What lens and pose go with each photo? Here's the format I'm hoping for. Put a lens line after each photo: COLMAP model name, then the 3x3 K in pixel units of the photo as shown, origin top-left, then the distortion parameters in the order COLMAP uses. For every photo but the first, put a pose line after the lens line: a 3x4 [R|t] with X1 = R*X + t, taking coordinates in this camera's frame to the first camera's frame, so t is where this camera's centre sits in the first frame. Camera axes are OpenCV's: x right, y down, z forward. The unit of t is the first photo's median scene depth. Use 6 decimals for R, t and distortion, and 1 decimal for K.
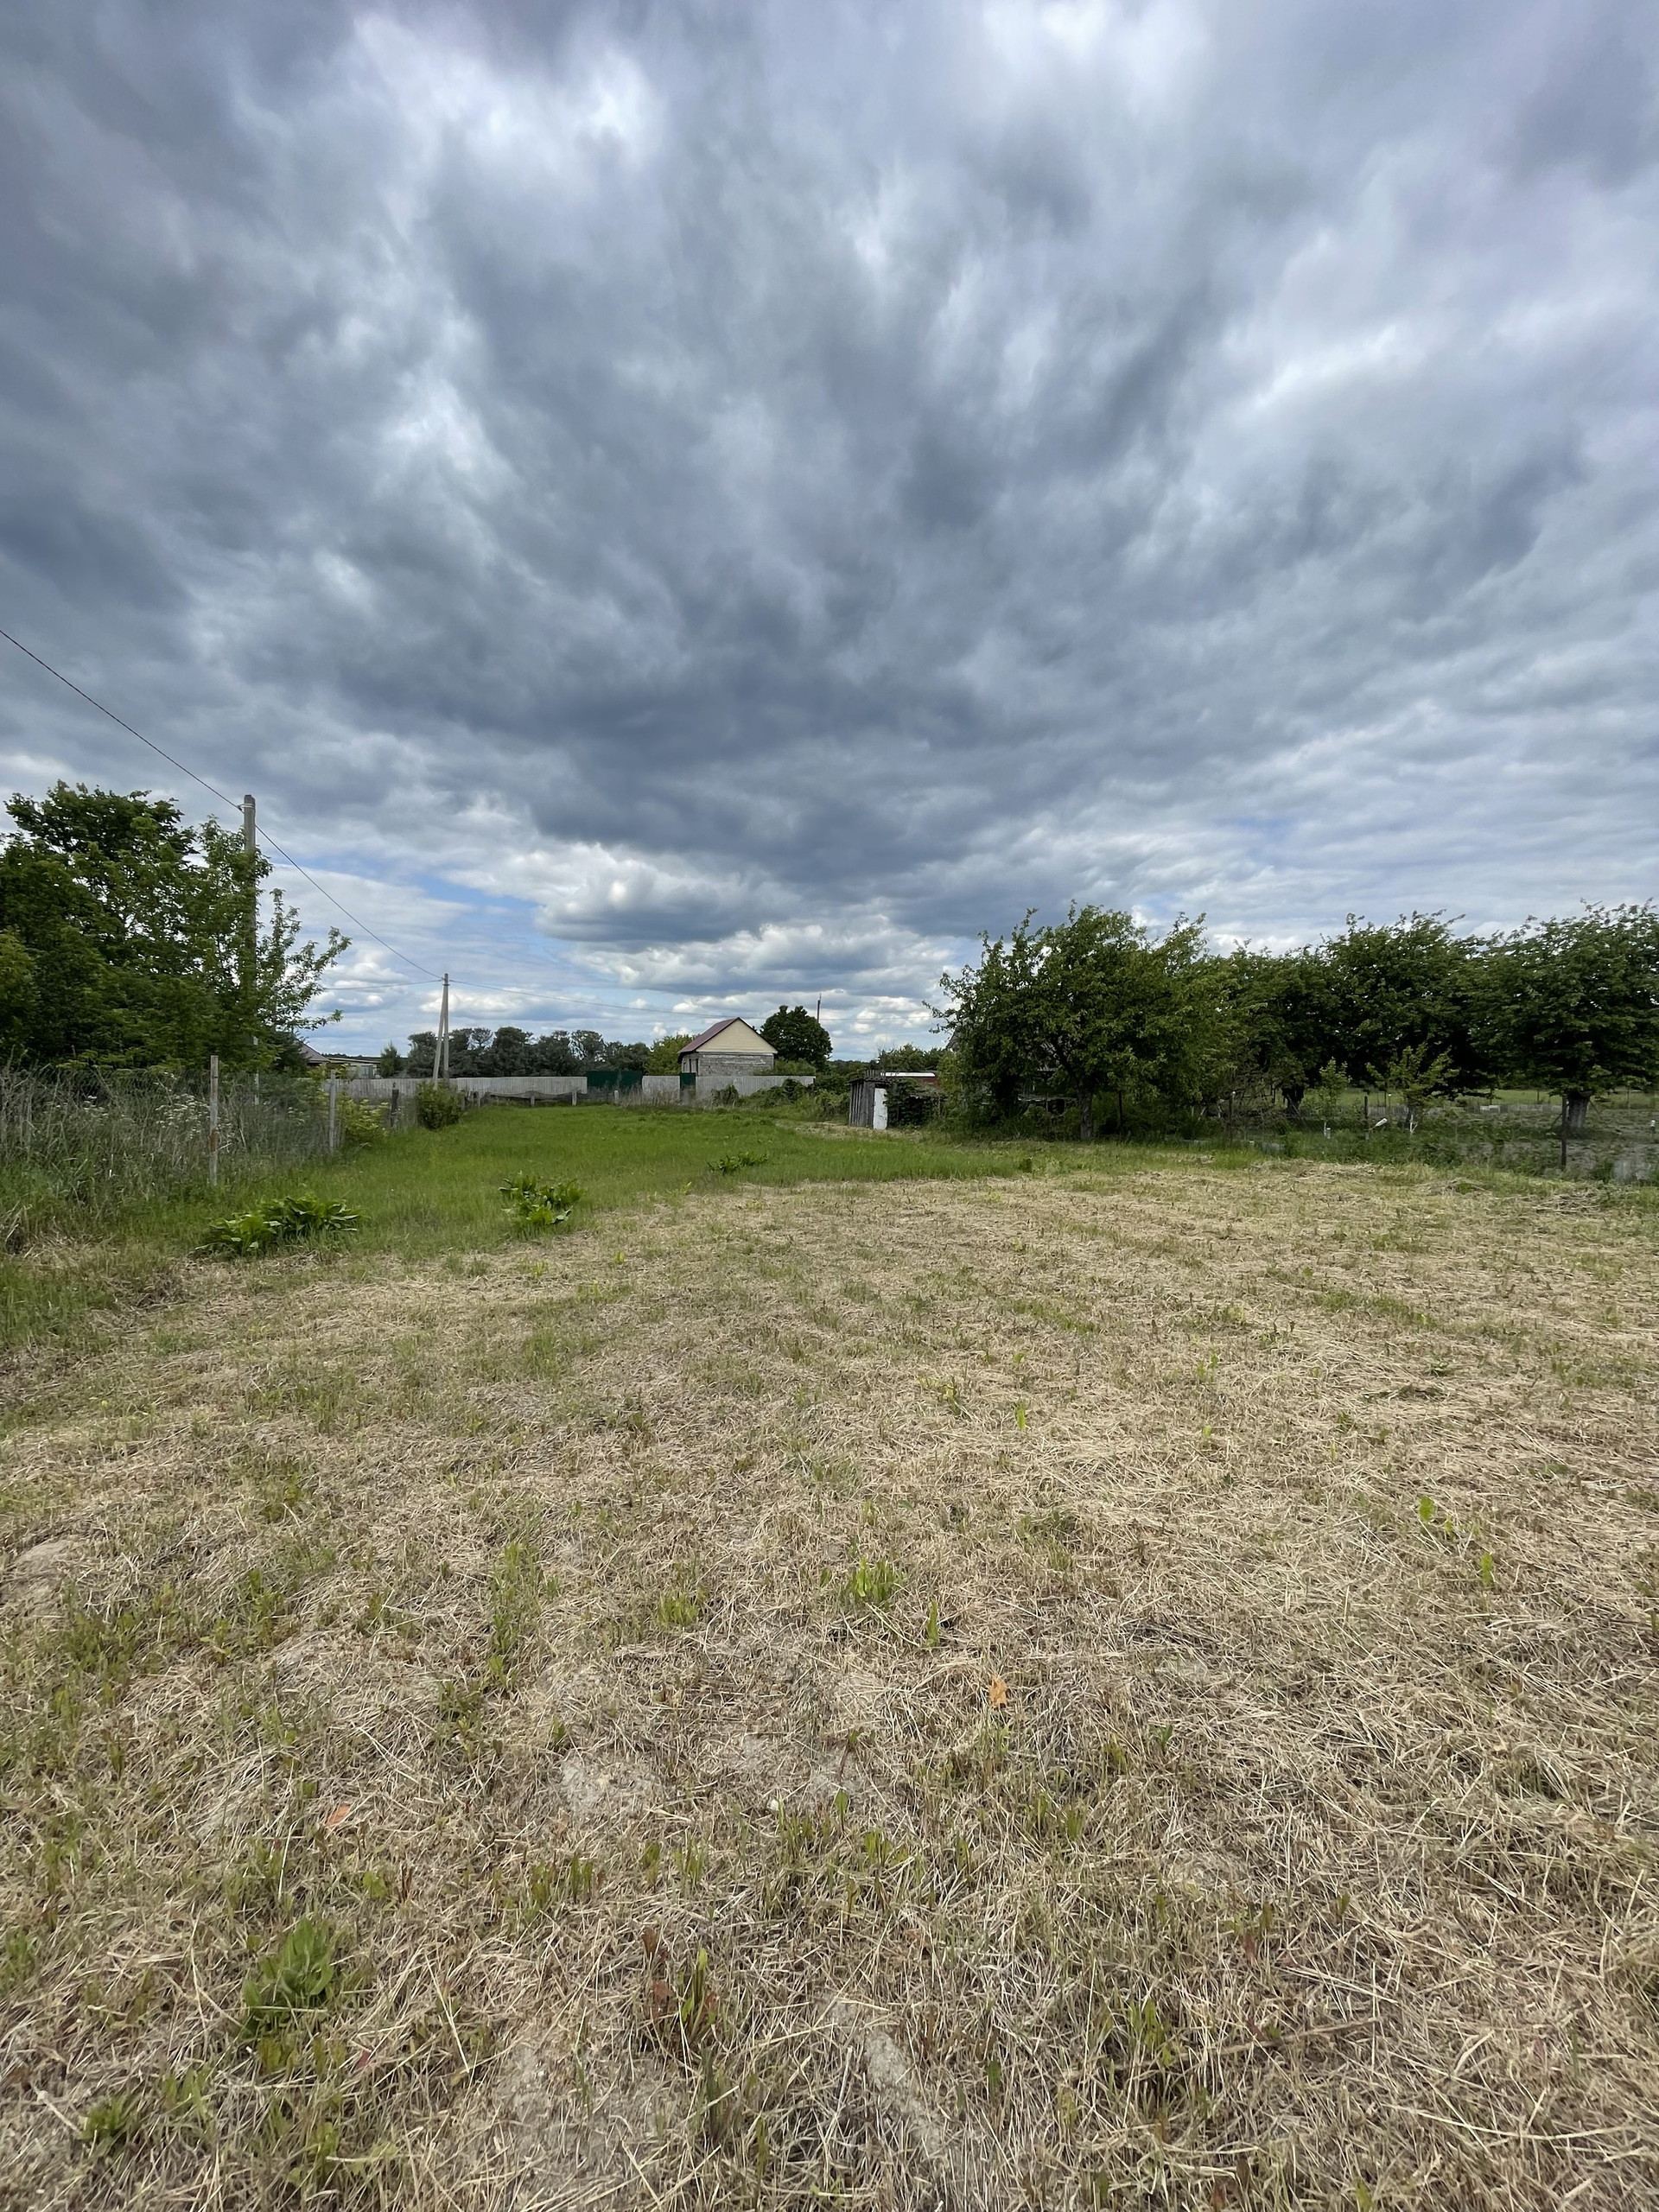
lens RADIAL K [[891.7, 0, 829.5], [0, 891.7, 1106.0], [0, 0, 1]] dist [-0.014159, -0.000153]
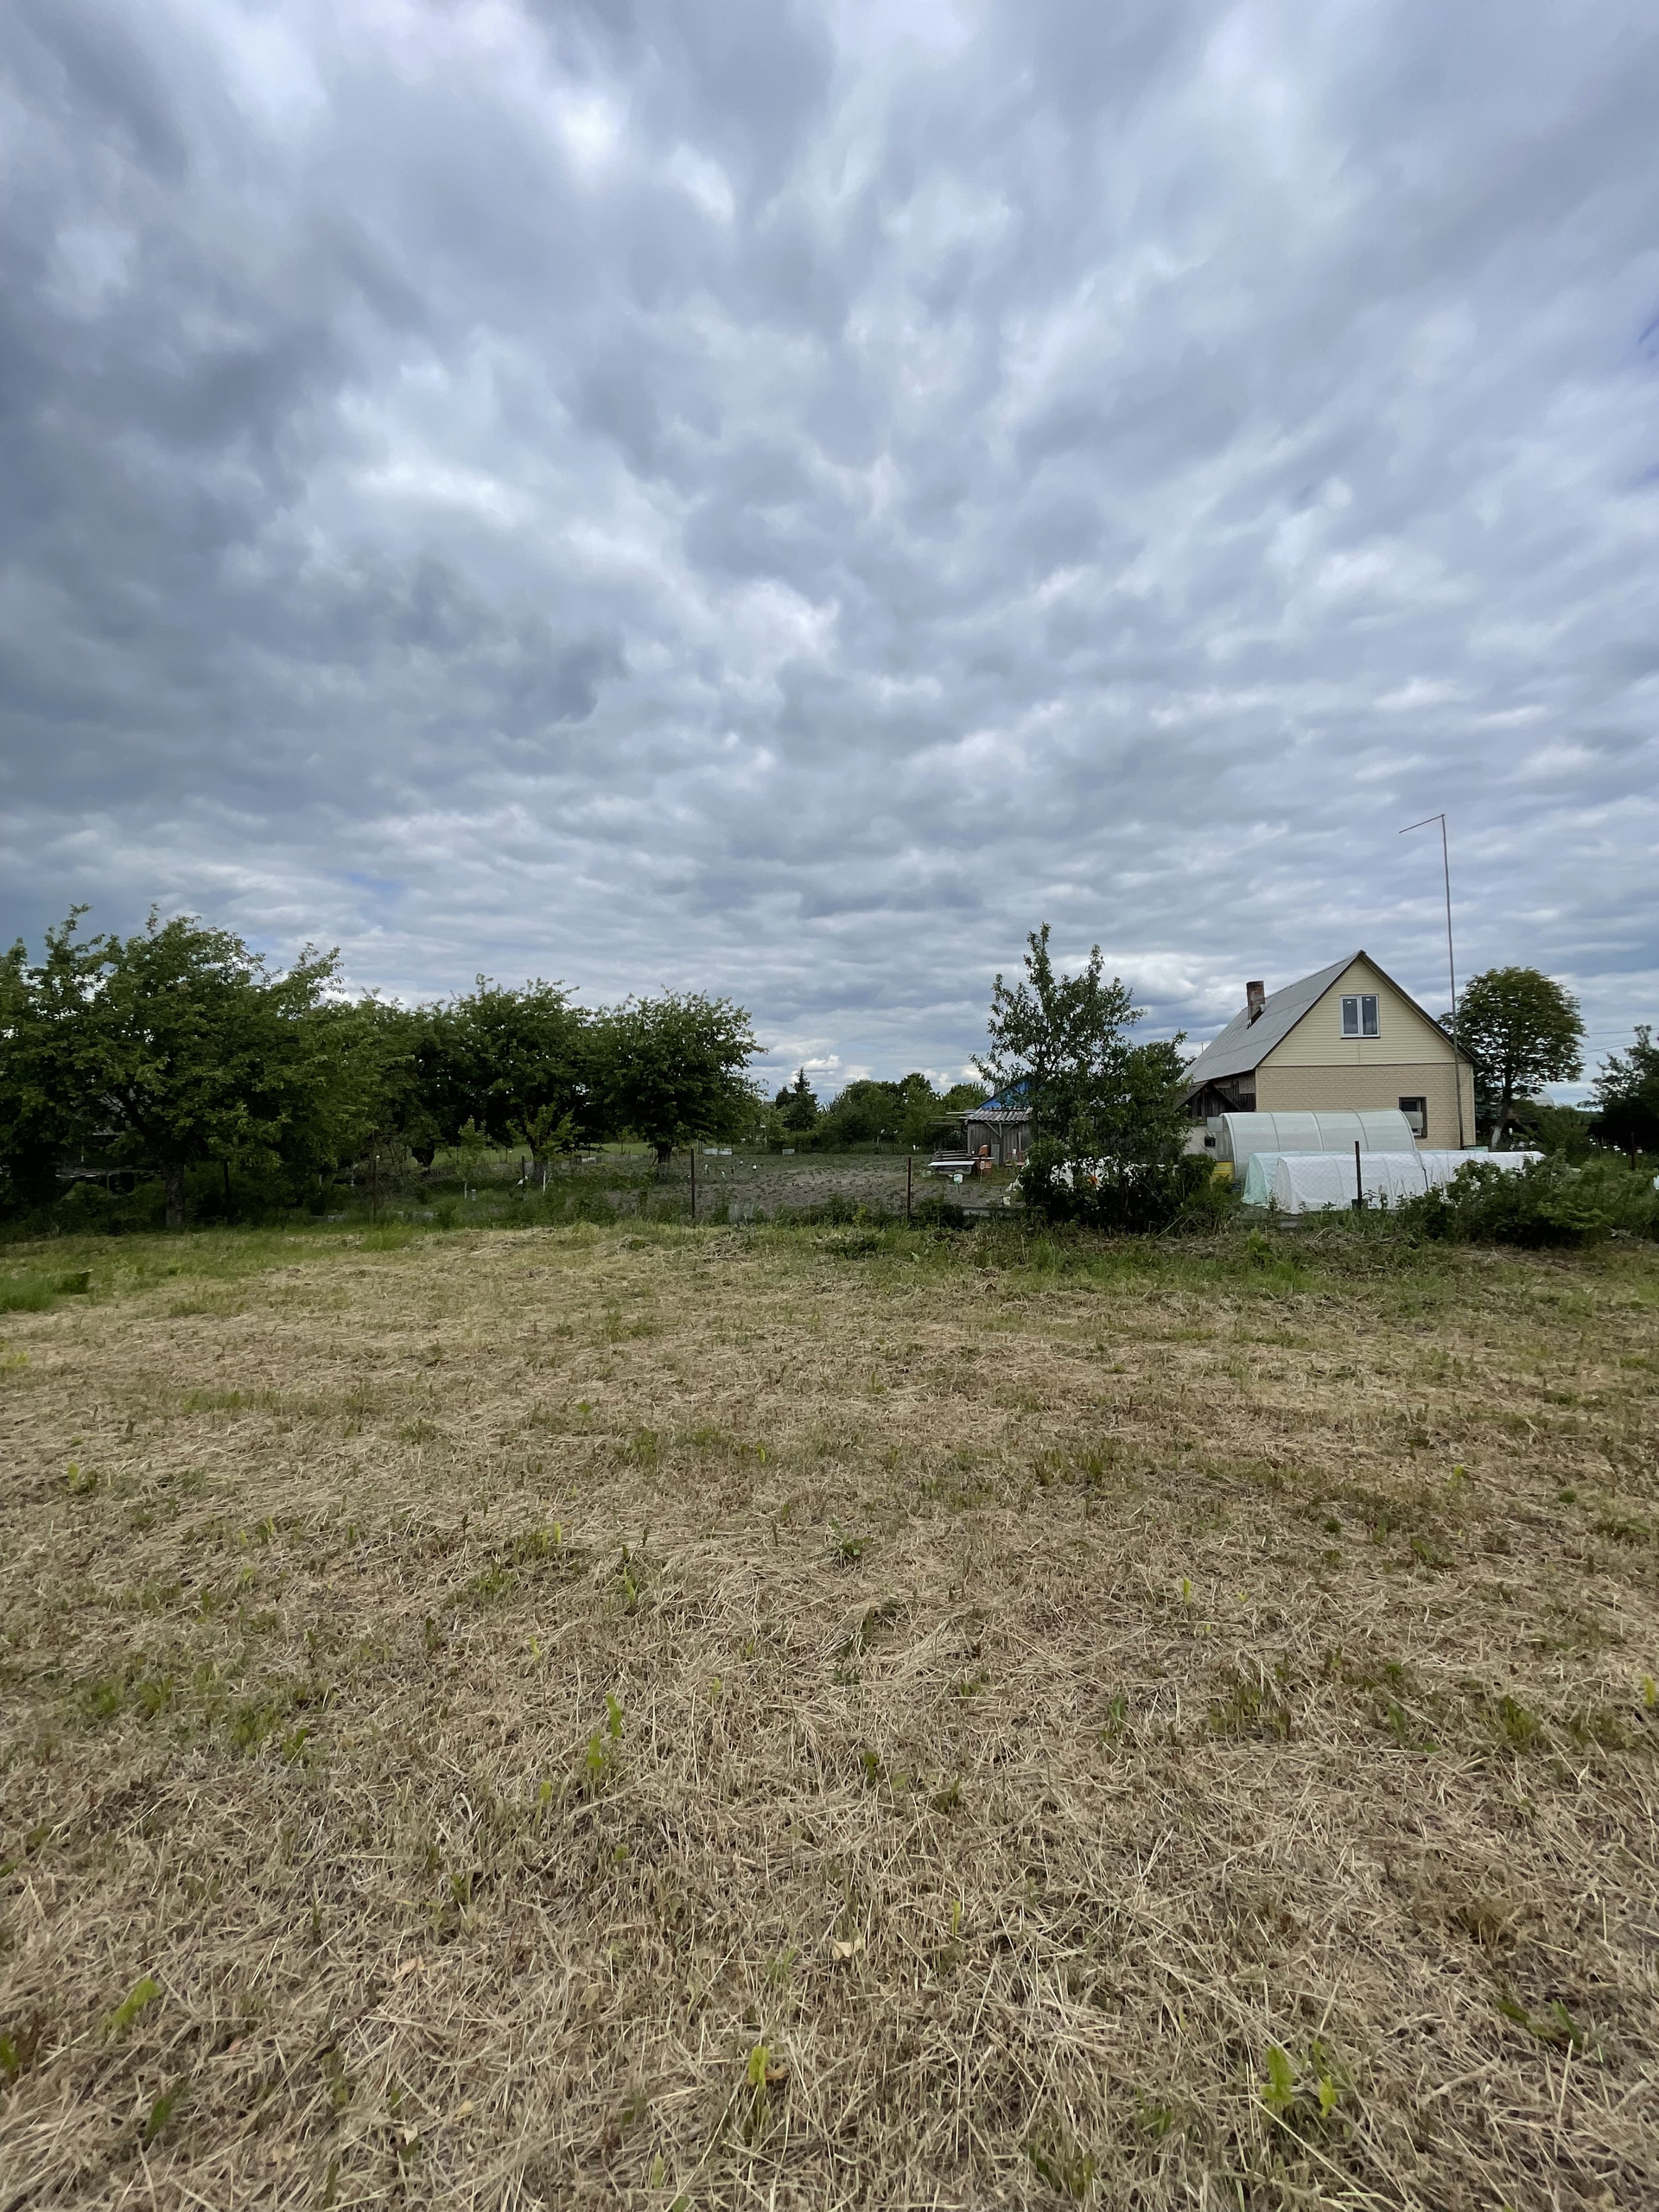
lens RADIAL K [[880.7, 0, 825.7], [0, 880.7, 1115.2], [0, 0, 1]] dist [-0.001691, -0.000317]
pose [[0.596378, -0.000320, 0.802704, 0.025536], [0.045440, 0.998410, -0.033362, -0.007612], [-0.801416, 0.056372, 0.595444, 0.139862]]
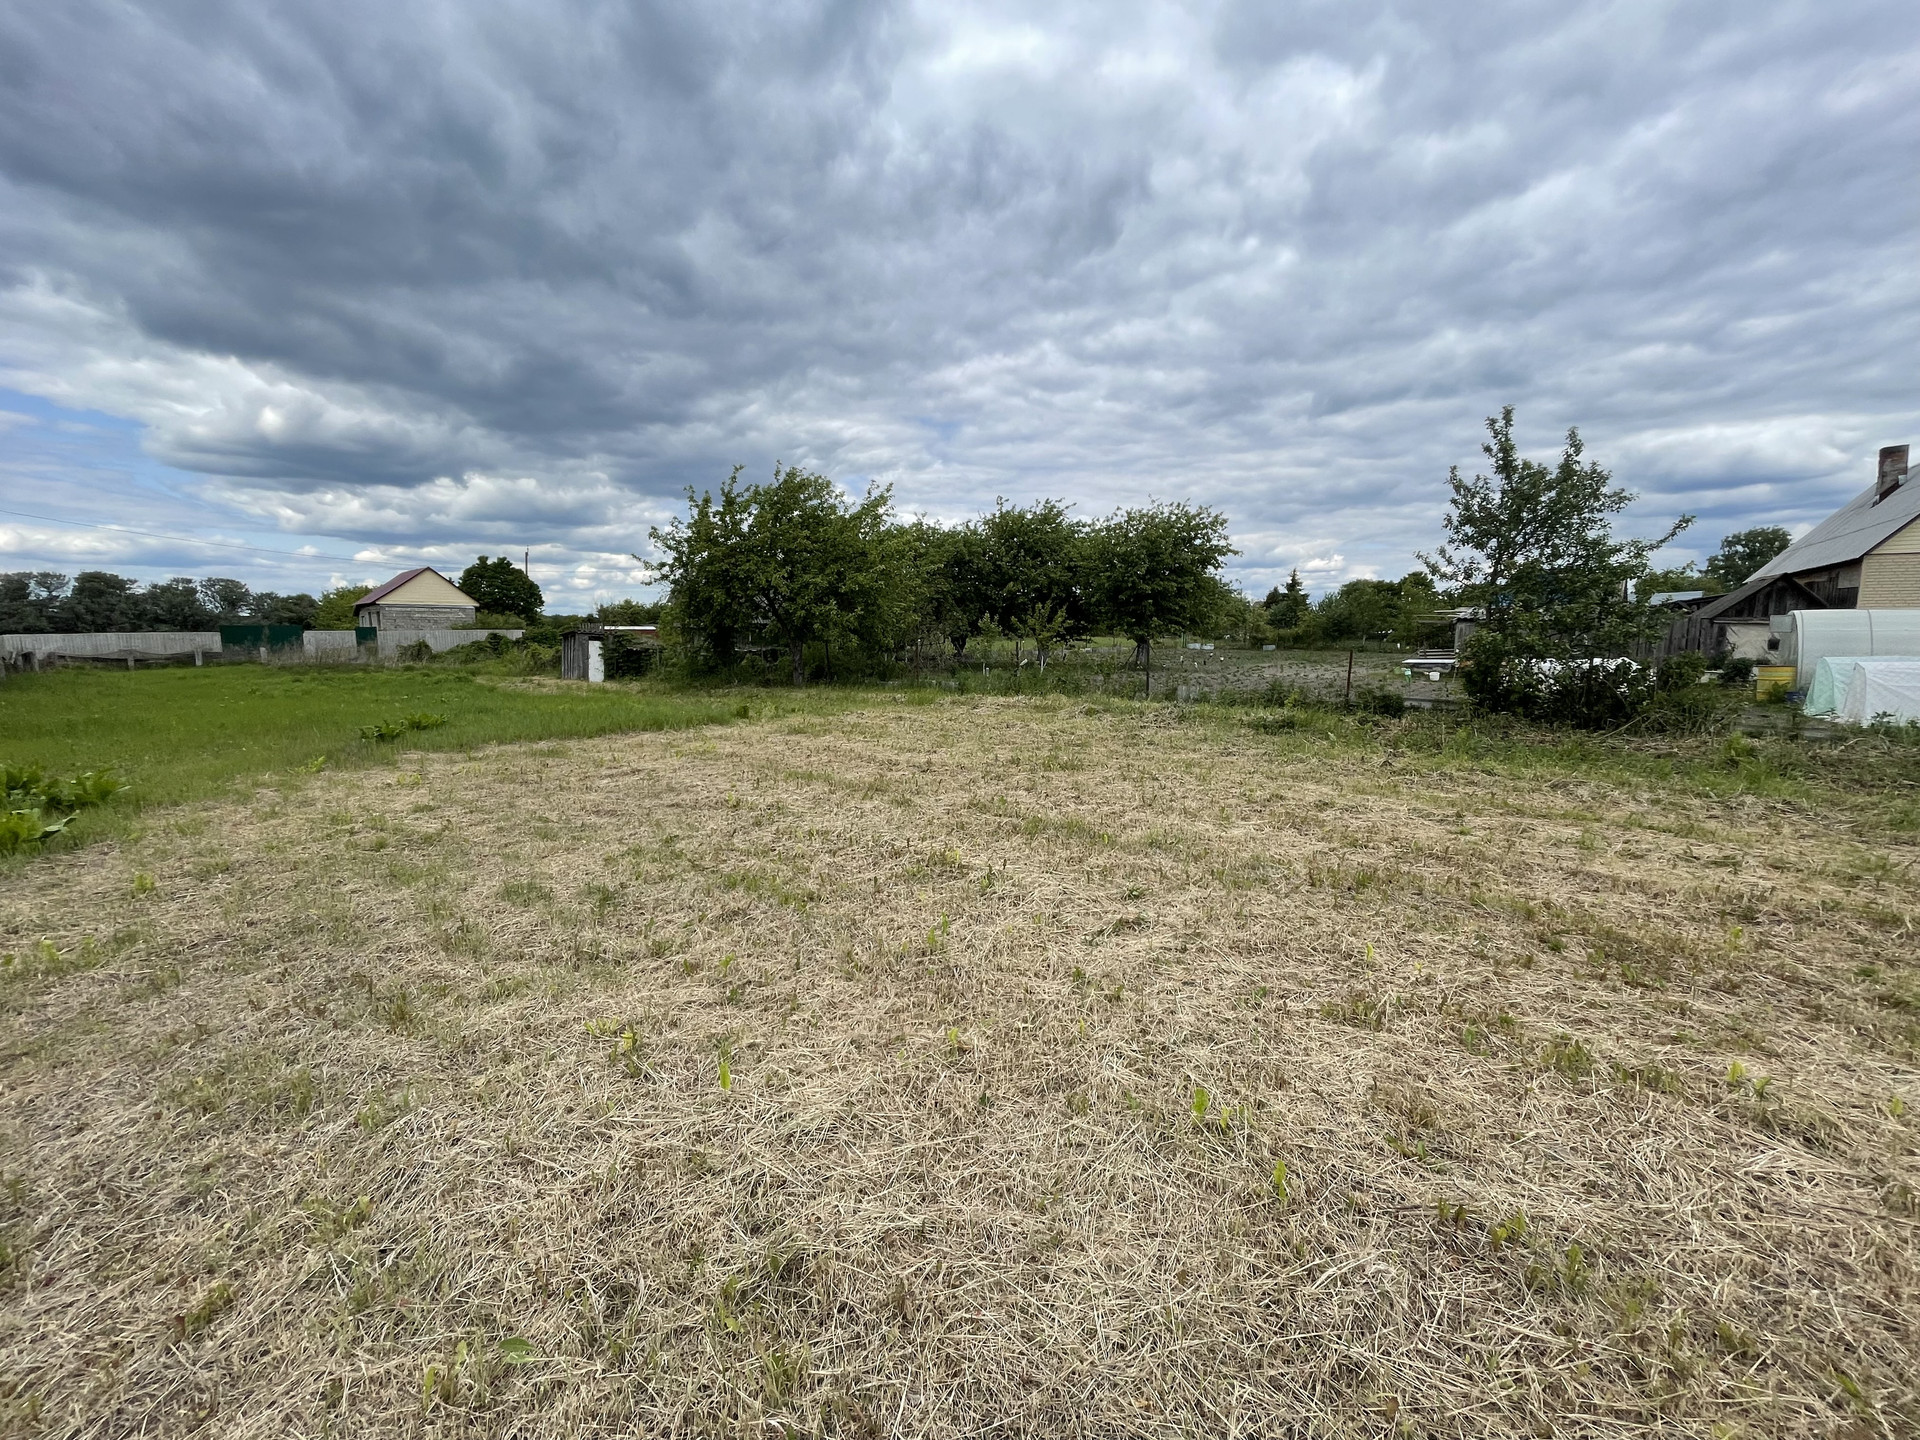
lens RADIAL K [[764.5, 0, 949.5], [0, 764.5, 714.2], [0, 0, 1]] dist [-0.001691, -0.000317]
pose [[0.888522, -0.055686, 0.455443, 0.021869], [0.021016, 0.996506, 0.080840, 0.001720], [-0.458353, -0.062256, 0.886587, 0.074727]]
